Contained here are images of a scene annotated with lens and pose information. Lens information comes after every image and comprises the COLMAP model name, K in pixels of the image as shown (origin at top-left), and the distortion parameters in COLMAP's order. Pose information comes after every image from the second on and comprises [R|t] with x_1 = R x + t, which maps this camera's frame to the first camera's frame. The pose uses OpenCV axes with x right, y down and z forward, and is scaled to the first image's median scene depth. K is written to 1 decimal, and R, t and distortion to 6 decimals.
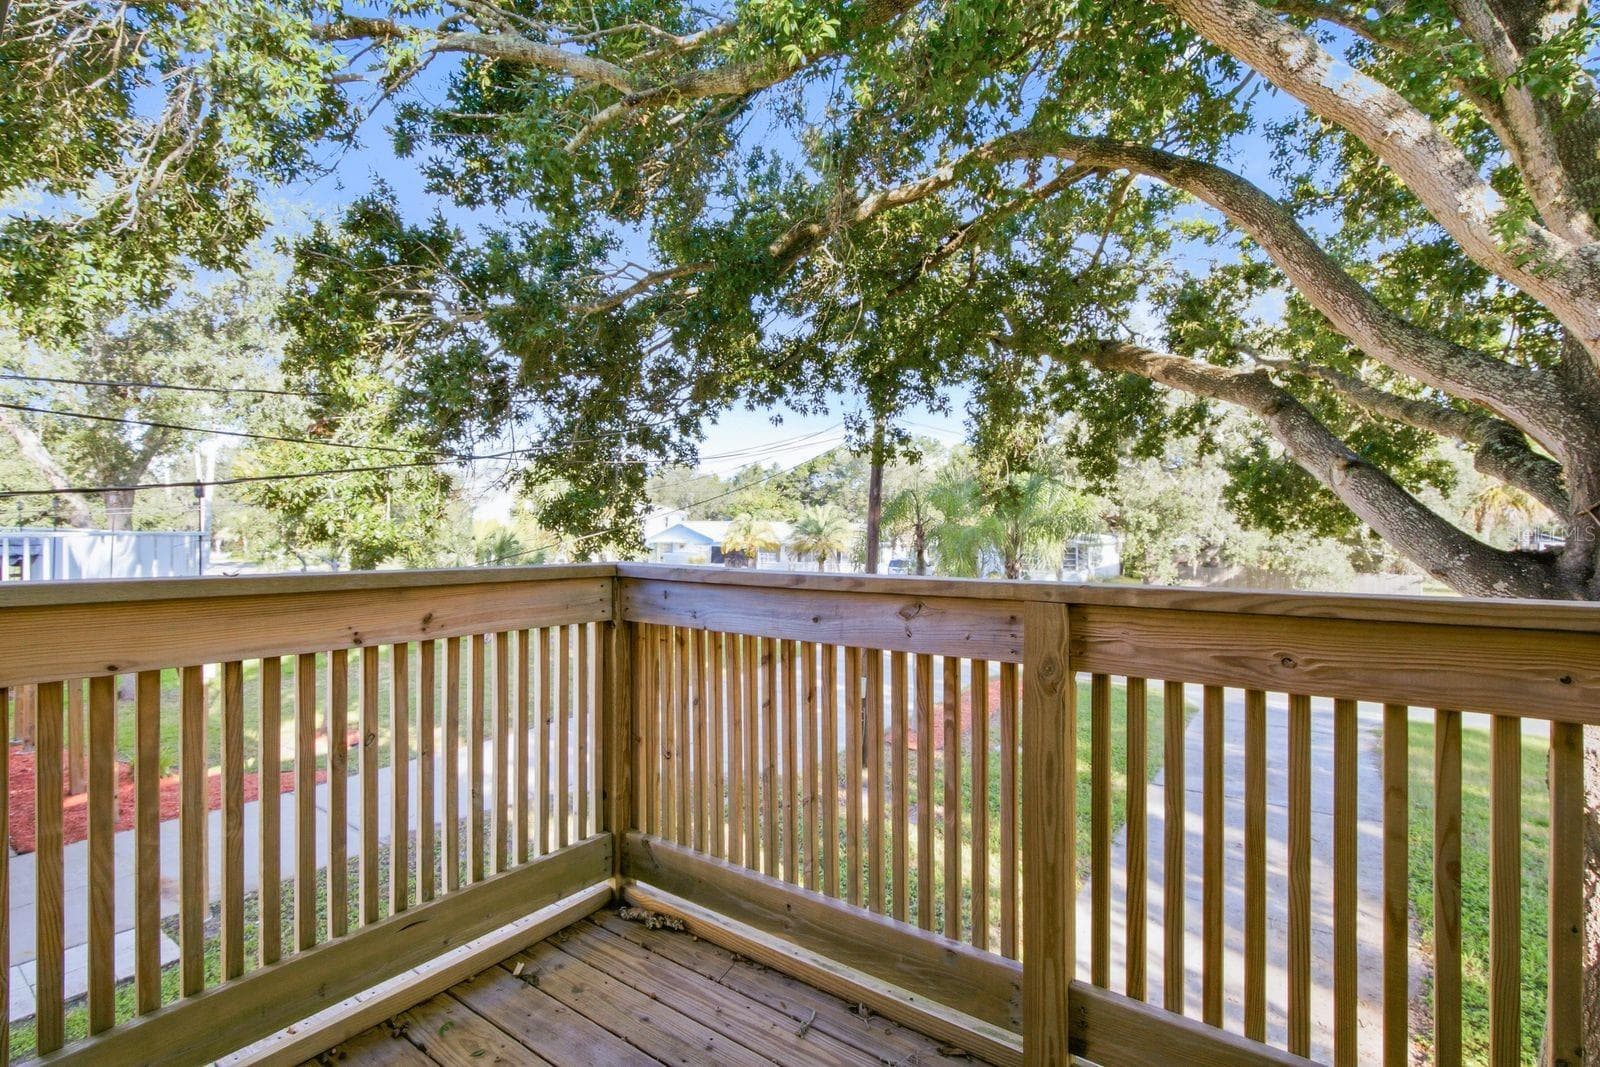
lens RADIAL K [[733.6, 0, 801.5], [0, 733.6, 529.5], [0, 0, 1]] dist [0.011521, -0.000608]
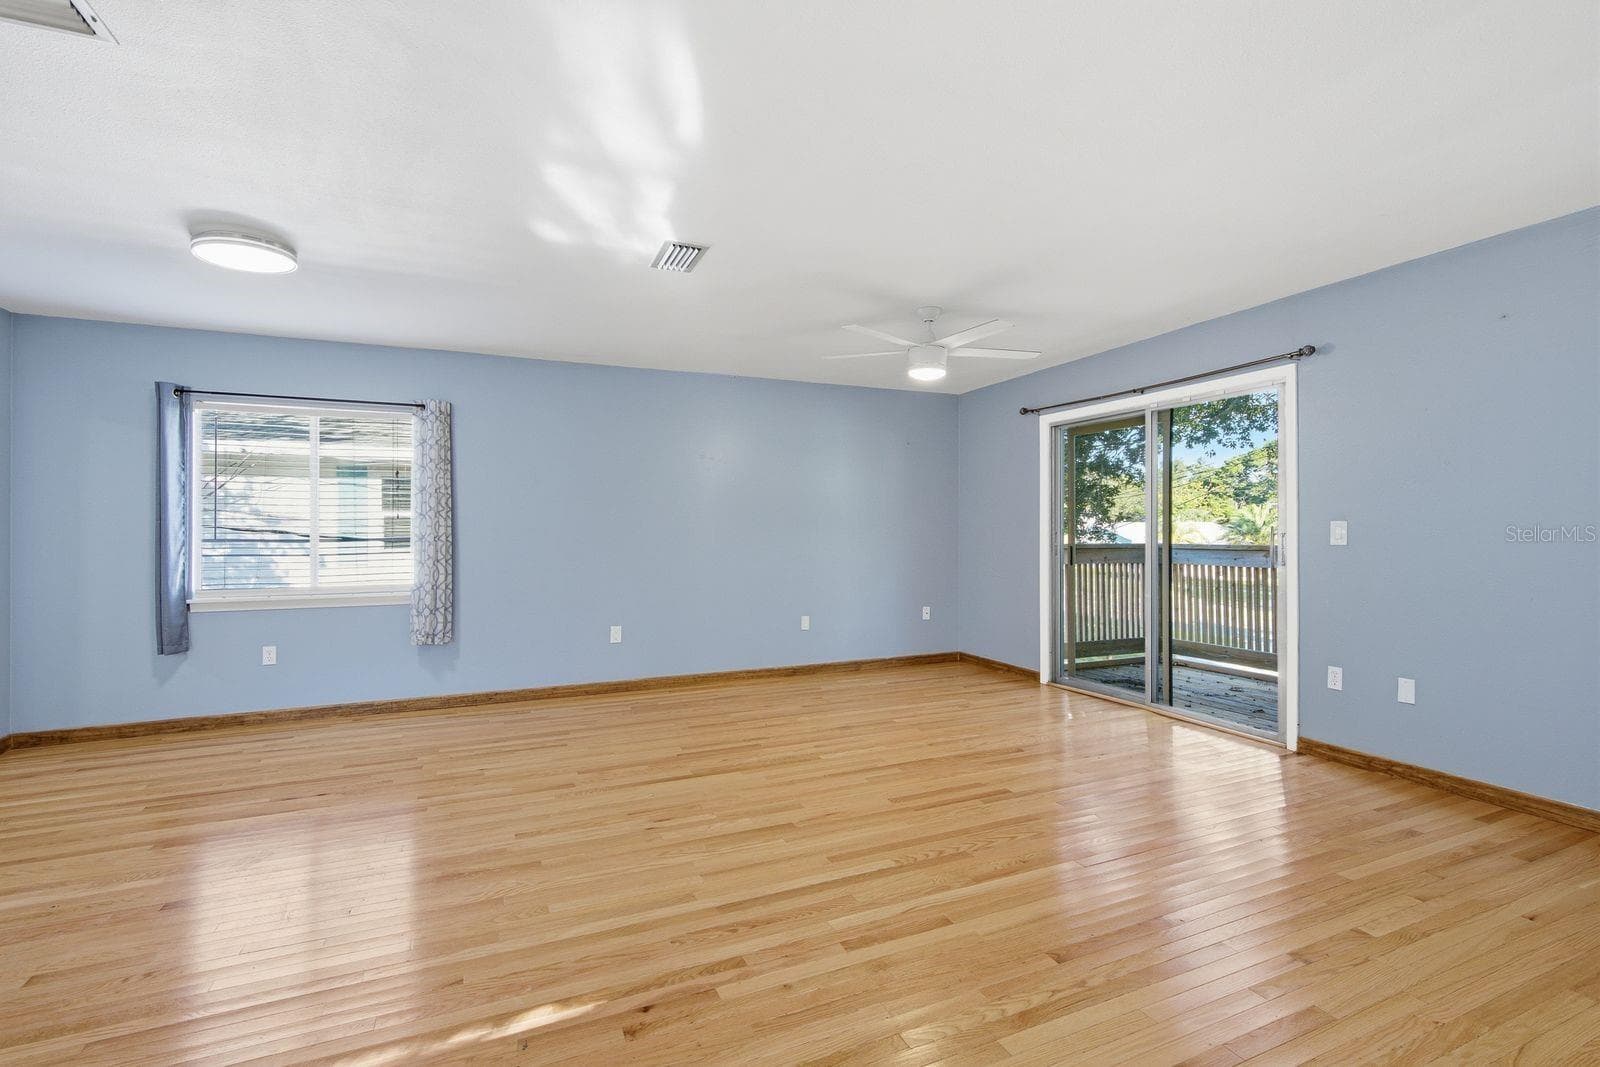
lens RADIAL K [[733.6, 0, 789.4], [0, 733.6, 522.7], [0, 0, 1]] dist [0.011521, -0.000608]
pose [[0.855062, -0.014731, -0.518317, 0.004974], [0.008603, 0.999862, -0.014224, -0.000994], [0.518455, 0.007703, 0.855070, -0.538508]]
